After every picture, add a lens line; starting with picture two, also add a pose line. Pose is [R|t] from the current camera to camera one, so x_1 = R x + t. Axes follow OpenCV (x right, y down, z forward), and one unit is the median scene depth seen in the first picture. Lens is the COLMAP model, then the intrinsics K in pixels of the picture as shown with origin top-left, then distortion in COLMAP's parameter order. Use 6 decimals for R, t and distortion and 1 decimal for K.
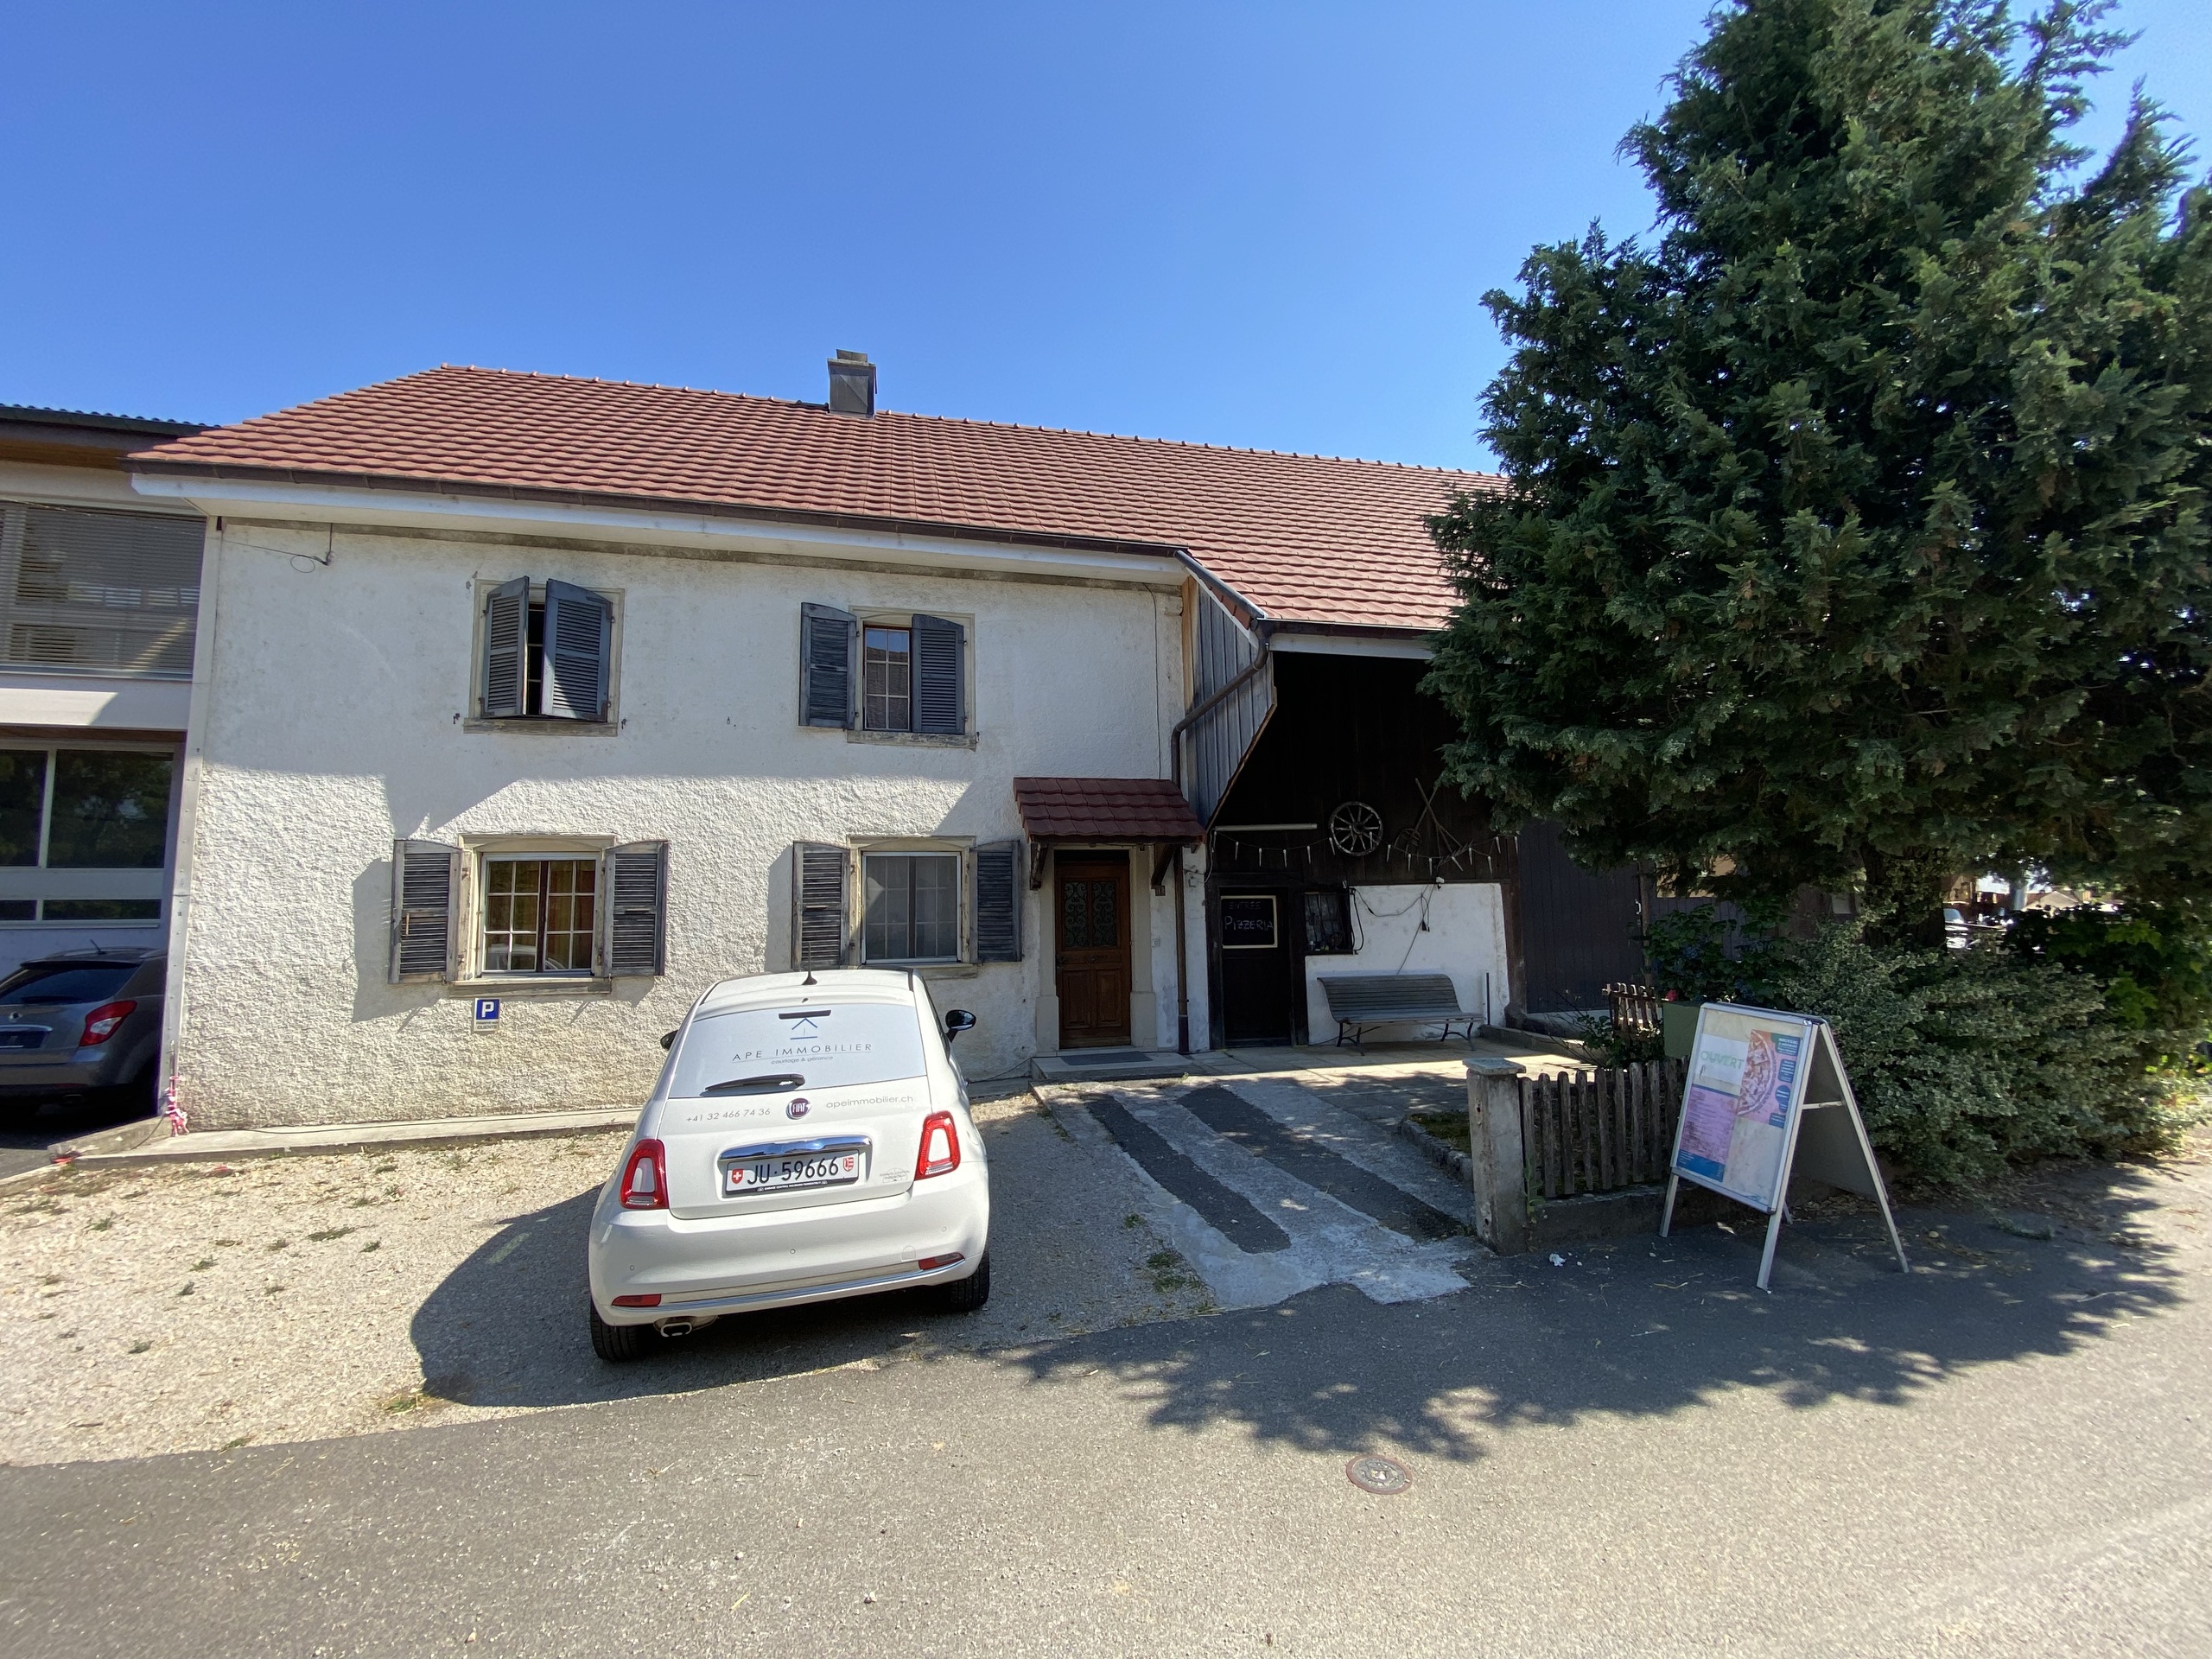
lens RADIAL K [[892.6, 0, 1097.3], [0, 892.6, 837.2], [0, 0, 1]] dist [0.011873, -0.018671]
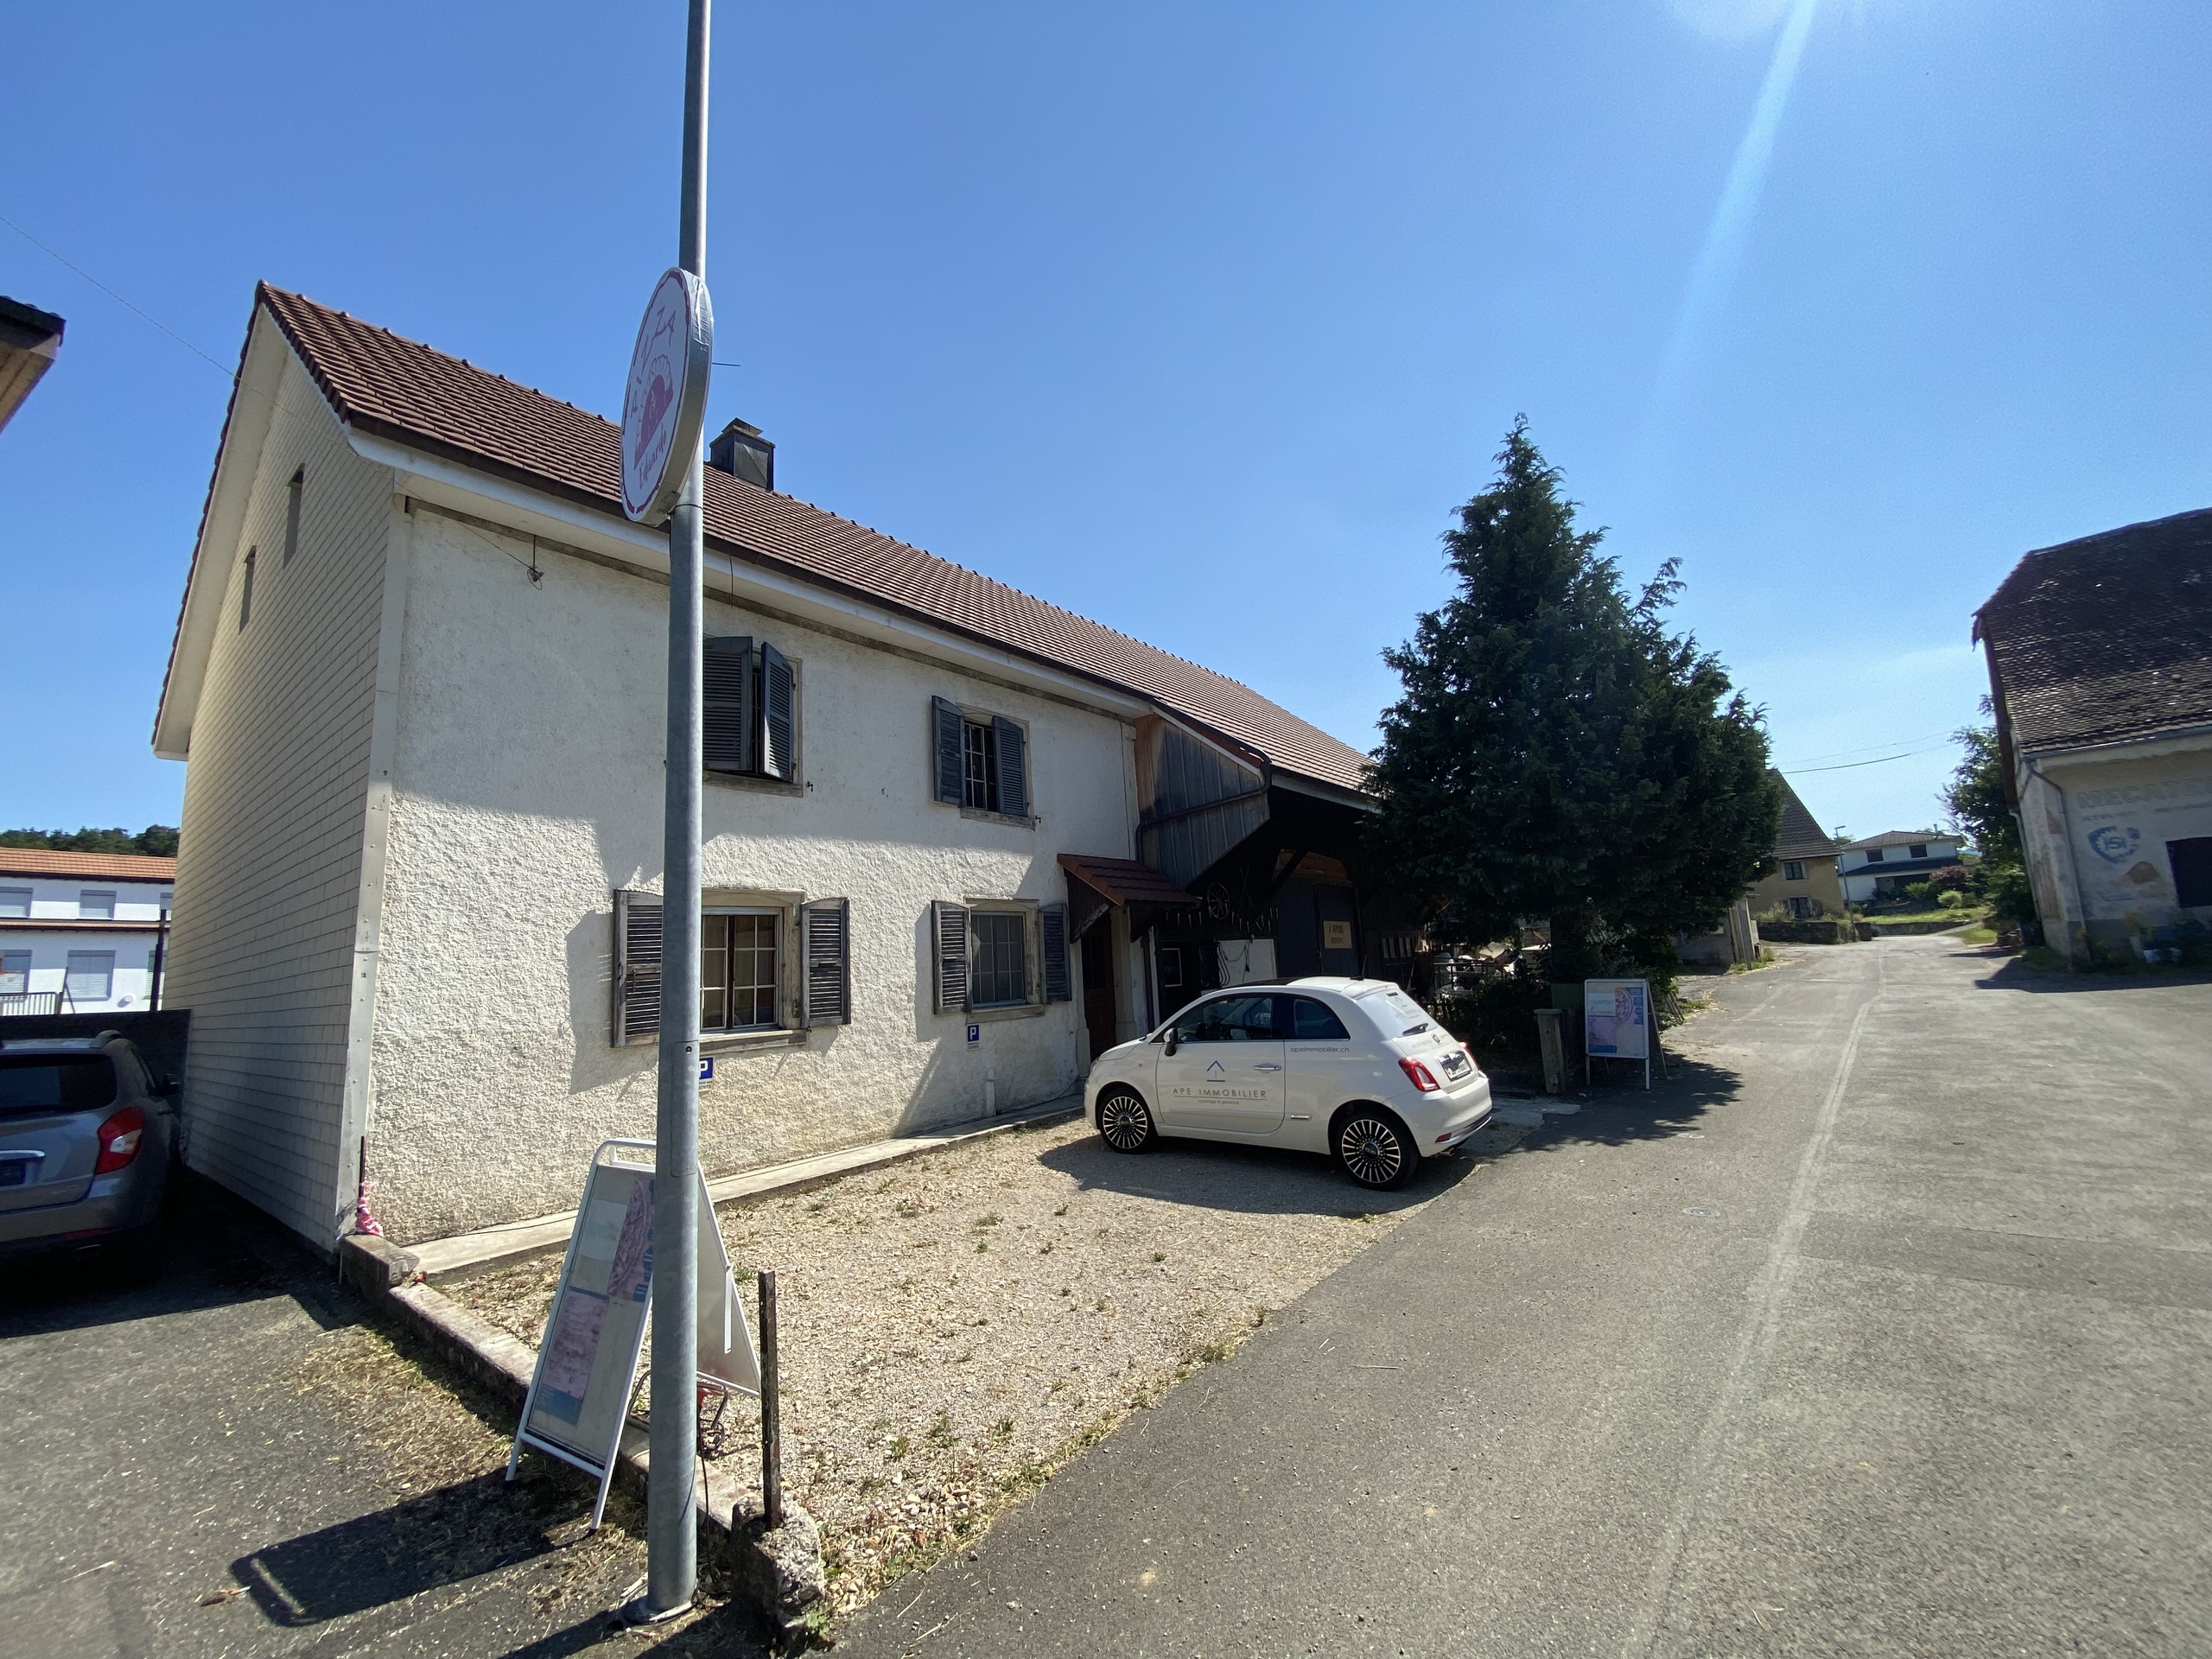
lens RADIAL K [[892.6, 0, 1097.3], [0, 892.6, 837.2], [0, 0, 1]] dist [0.011873, -0.018671]
pose [[0.797722, 0.063993, 0.599620, -0.914637], [-0.012429, 0.995887, -0.089748, 0.024376], [-0.602897, 0.064141, 0.795237, -0.041379]]
